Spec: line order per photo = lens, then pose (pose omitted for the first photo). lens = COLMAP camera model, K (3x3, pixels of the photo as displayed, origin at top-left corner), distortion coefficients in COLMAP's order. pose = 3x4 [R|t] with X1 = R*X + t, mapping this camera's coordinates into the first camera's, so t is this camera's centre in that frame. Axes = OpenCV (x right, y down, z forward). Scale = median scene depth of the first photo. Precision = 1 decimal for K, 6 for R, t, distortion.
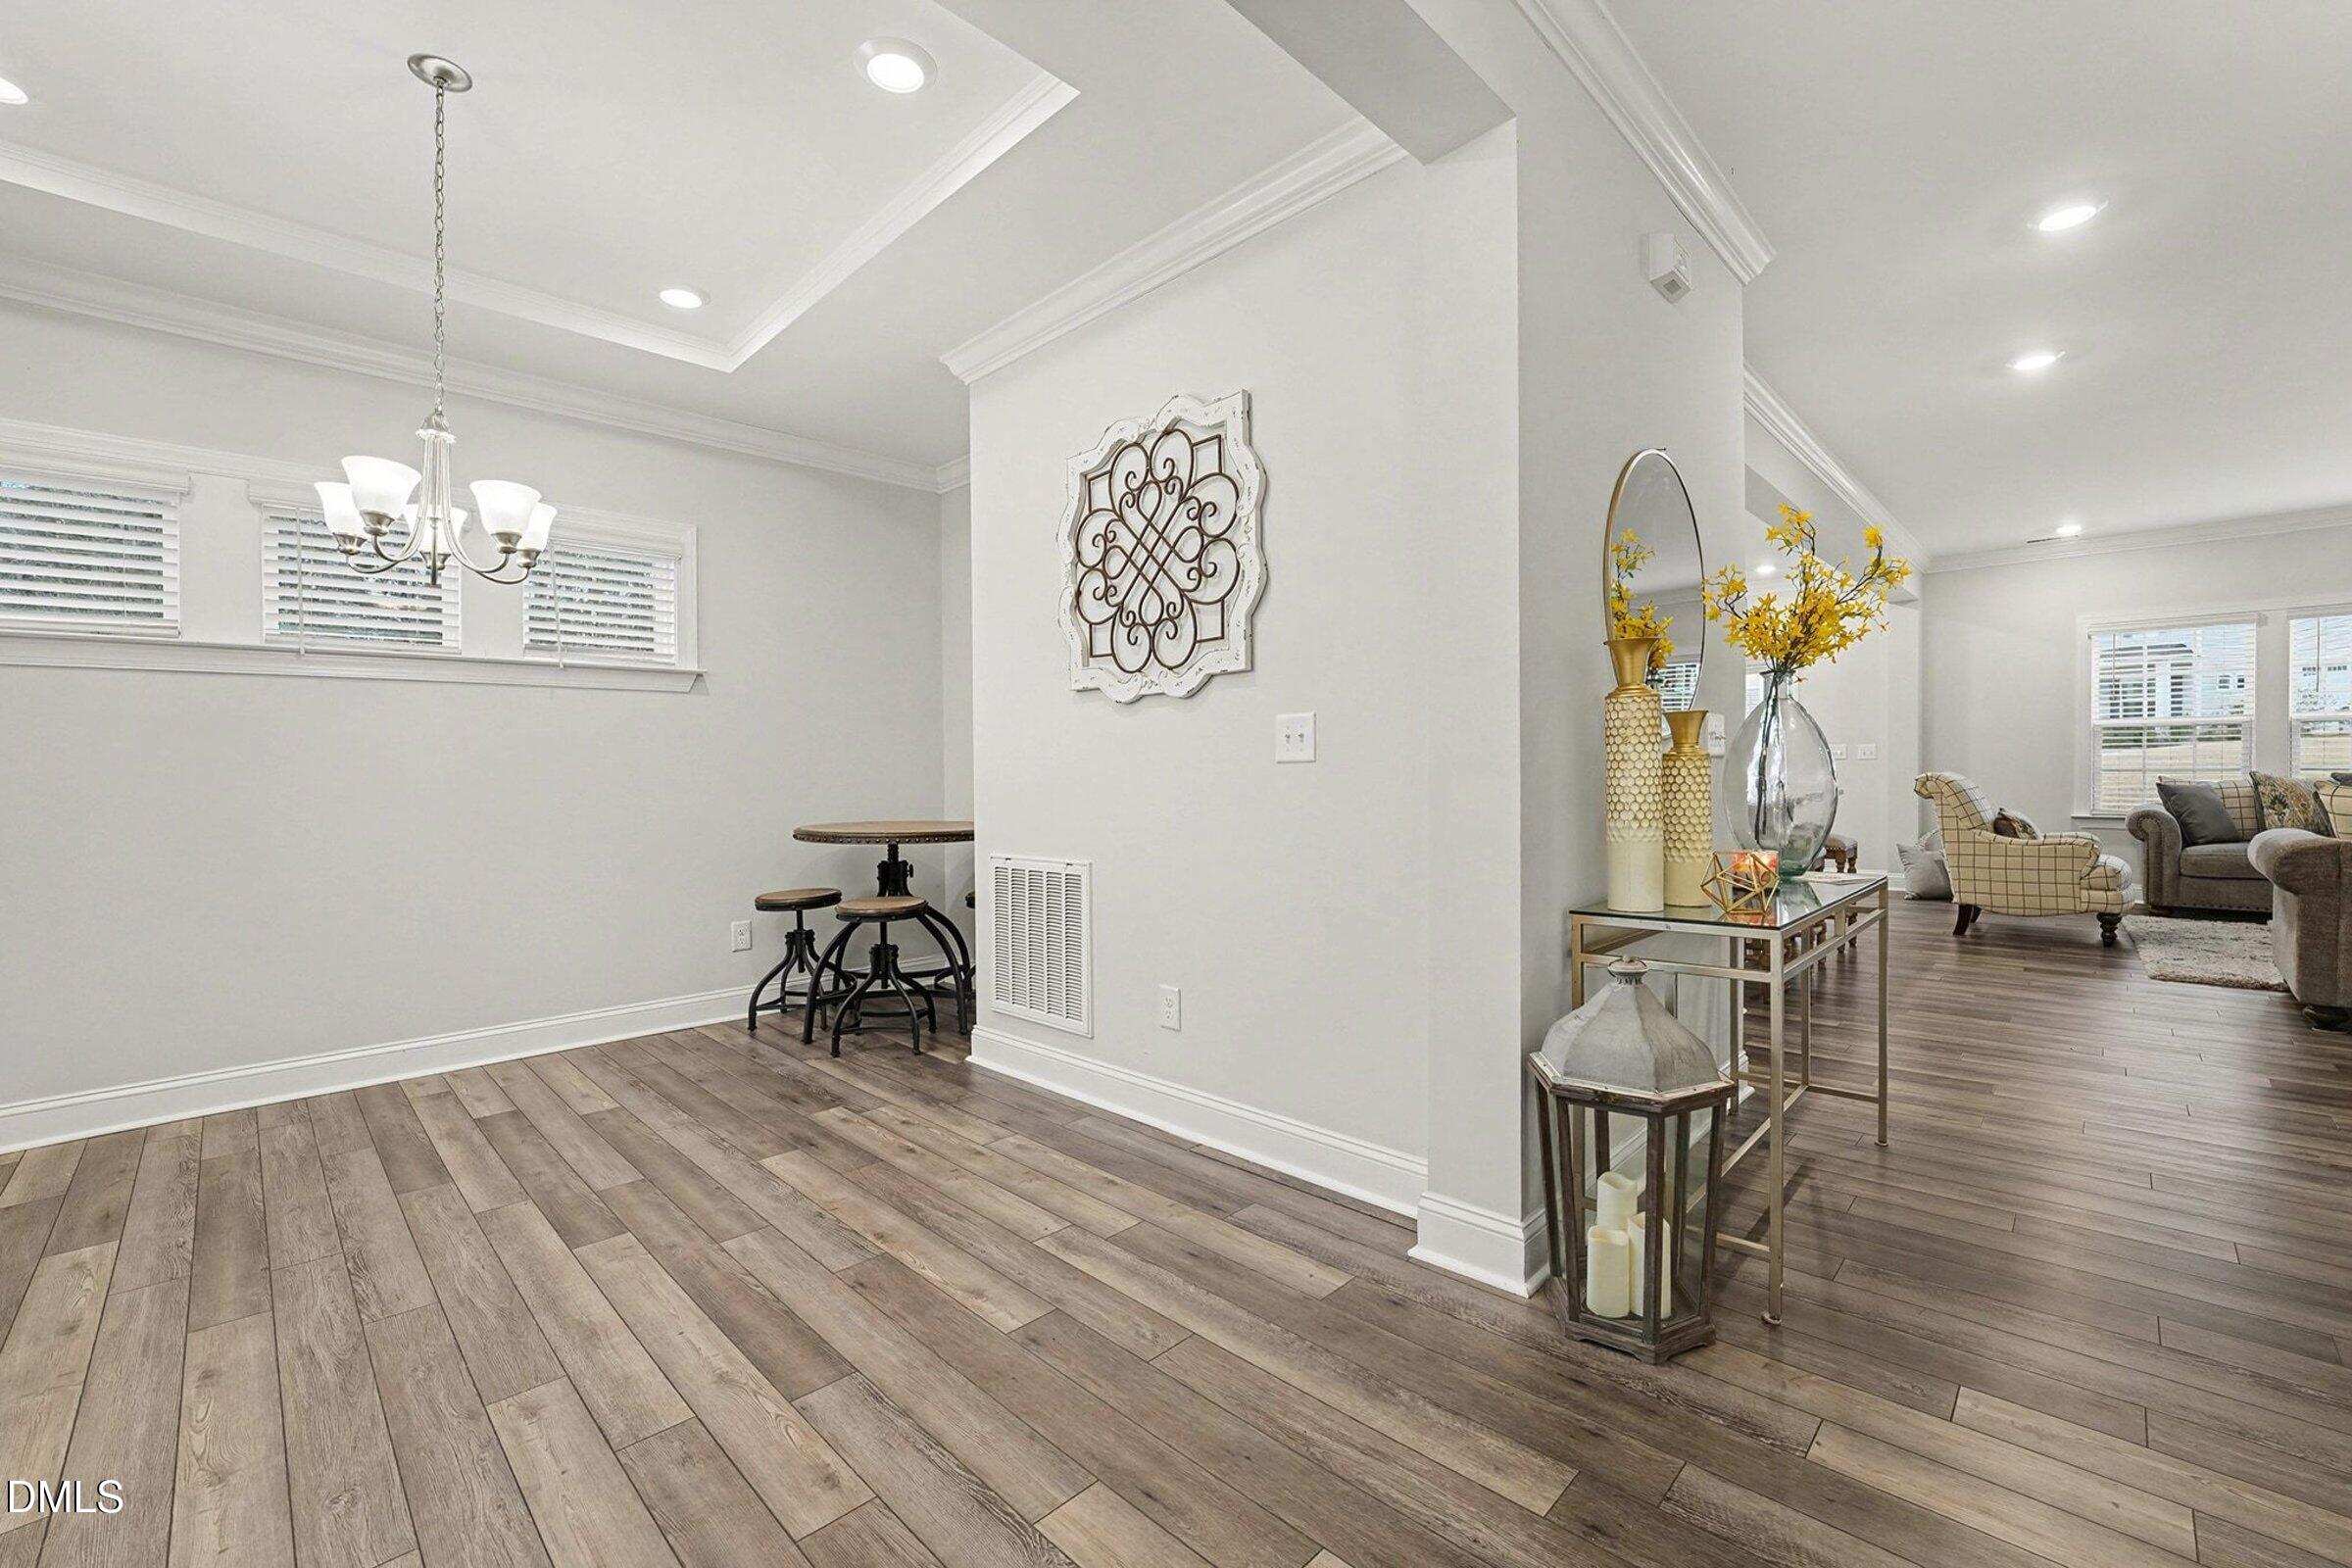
lens RADIAL K [[1110.7, 0, 1172.7], [0, 1110.7, 769.5], [0, 0, 1]] dist [-0.020879, -0.000472]
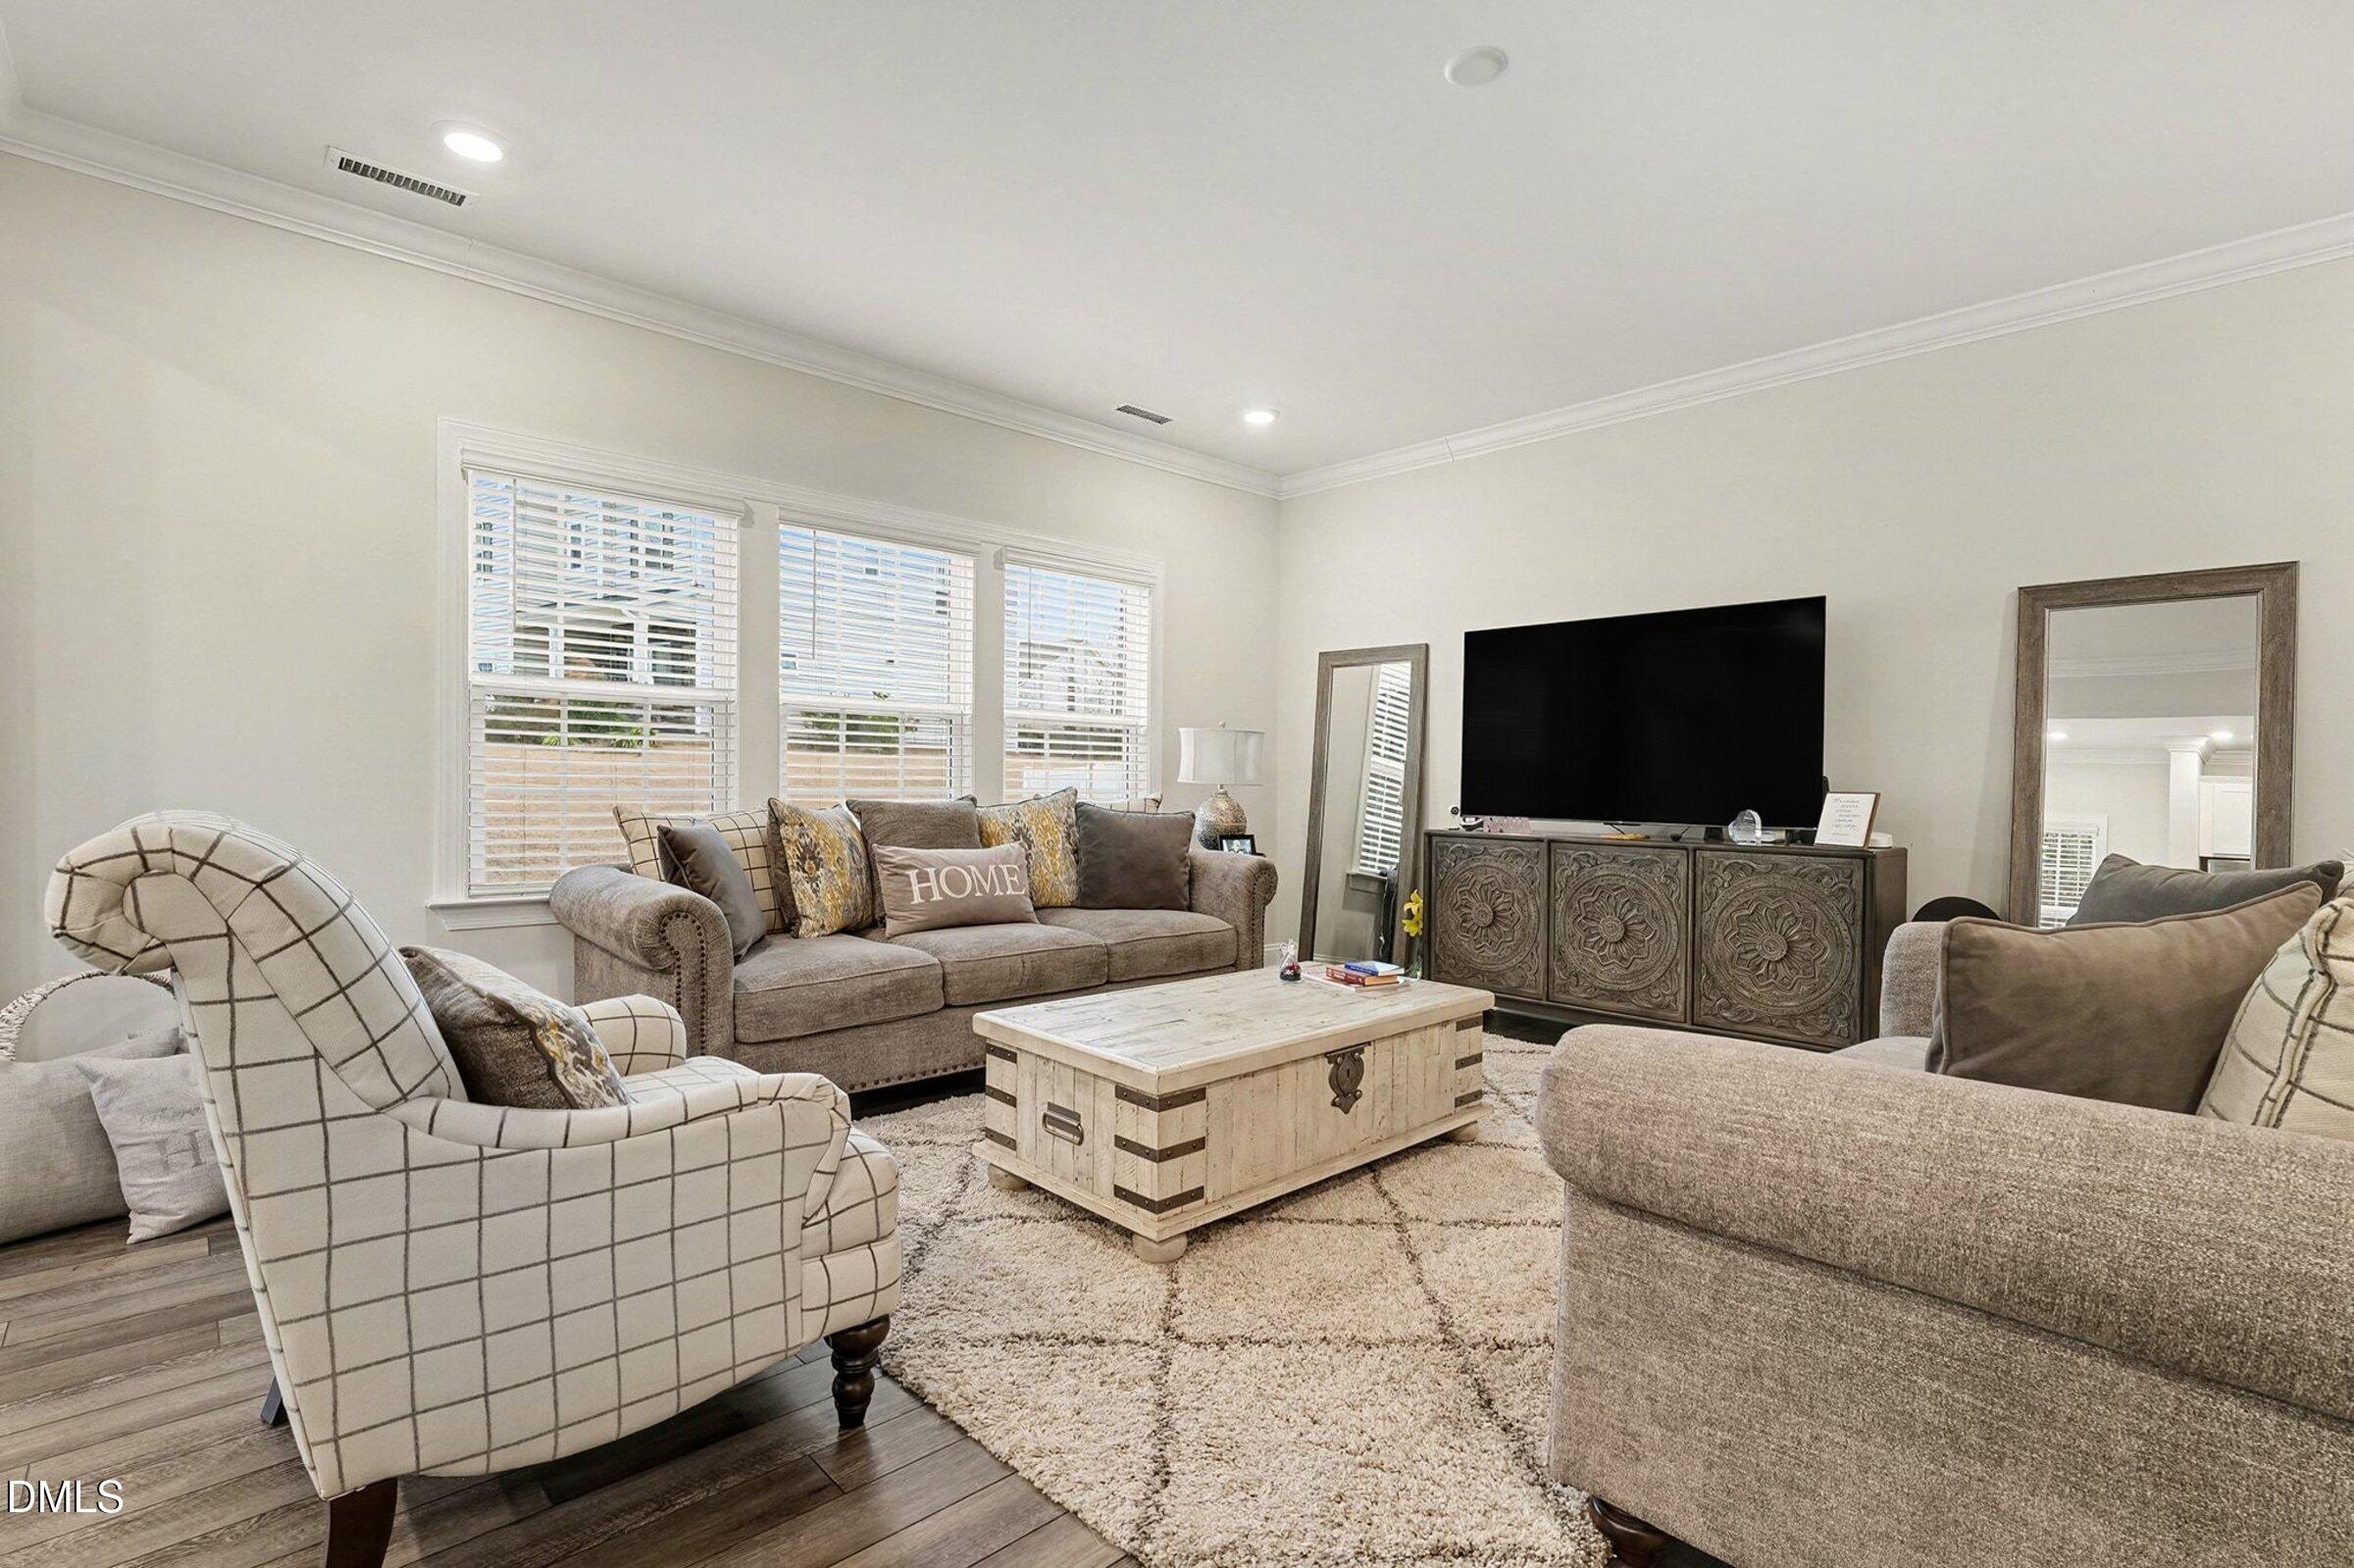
lens RADIAL K [[1111.5, 0, 1173.7], [0, 1111.5, 769.5], [0, 0, 1]] dist [-0.020879, -0.000472]
pose [[0.079700, 0.016219, 0.996687, 0.490111], [-0.016877, 0.999746, -0.014919, -0.006713], [-0.996676, -0.015633, 0.079954, 0.768856]]
